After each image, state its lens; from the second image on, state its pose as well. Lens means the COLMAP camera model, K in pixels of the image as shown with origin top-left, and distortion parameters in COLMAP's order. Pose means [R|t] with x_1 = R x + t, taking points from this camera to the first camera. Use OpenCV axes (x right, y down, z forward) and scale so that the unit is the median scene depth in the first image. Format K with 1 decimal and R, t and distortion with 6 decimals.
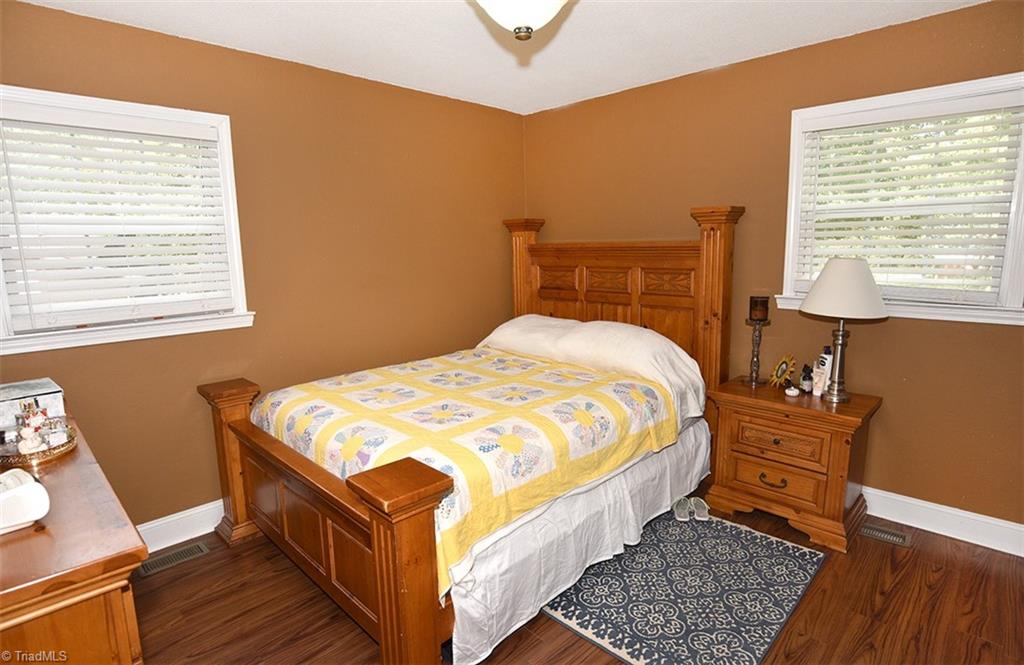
lens RADIAL K [[528.8, 0, 511.0], [0, 528.8, 332.8], [0, 0, 1]] dist [-0.060204, 0.016537]
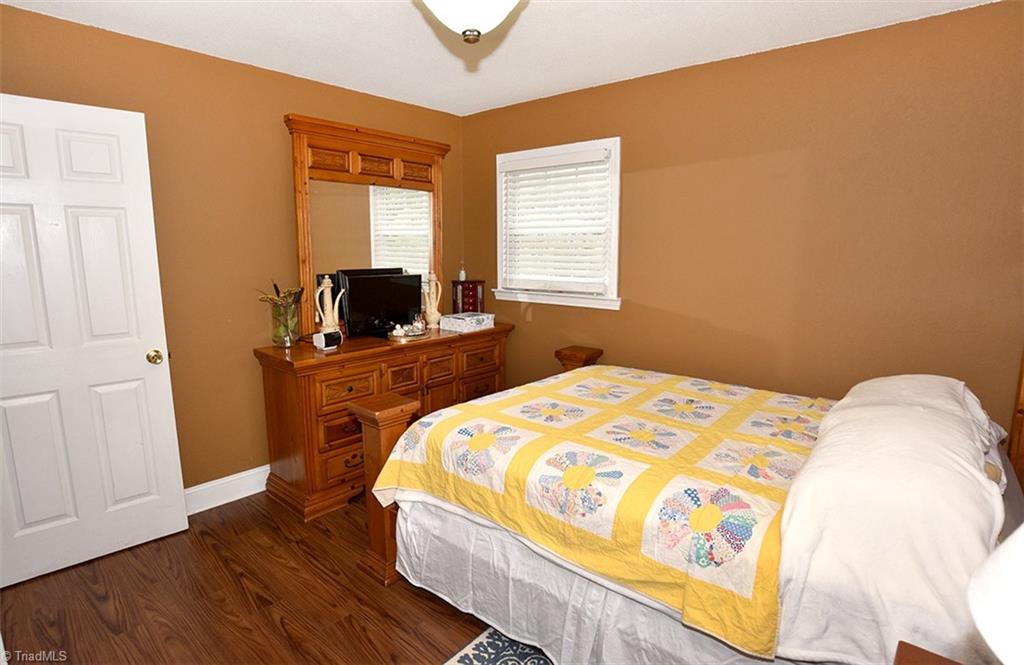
lens RADIAL K [[528.8, 0, 510.2], [0, 528.8, 329.9], [0, 0, 1]] dist [-0.060204, 0.016537]
pose [[0.064187, 0.174332, -0.982593, 0.801209], [-0.165434, 0.972858, 0.161798, -0.144617], [0.984130, 0.152169, 0.091285, 0.764291]]
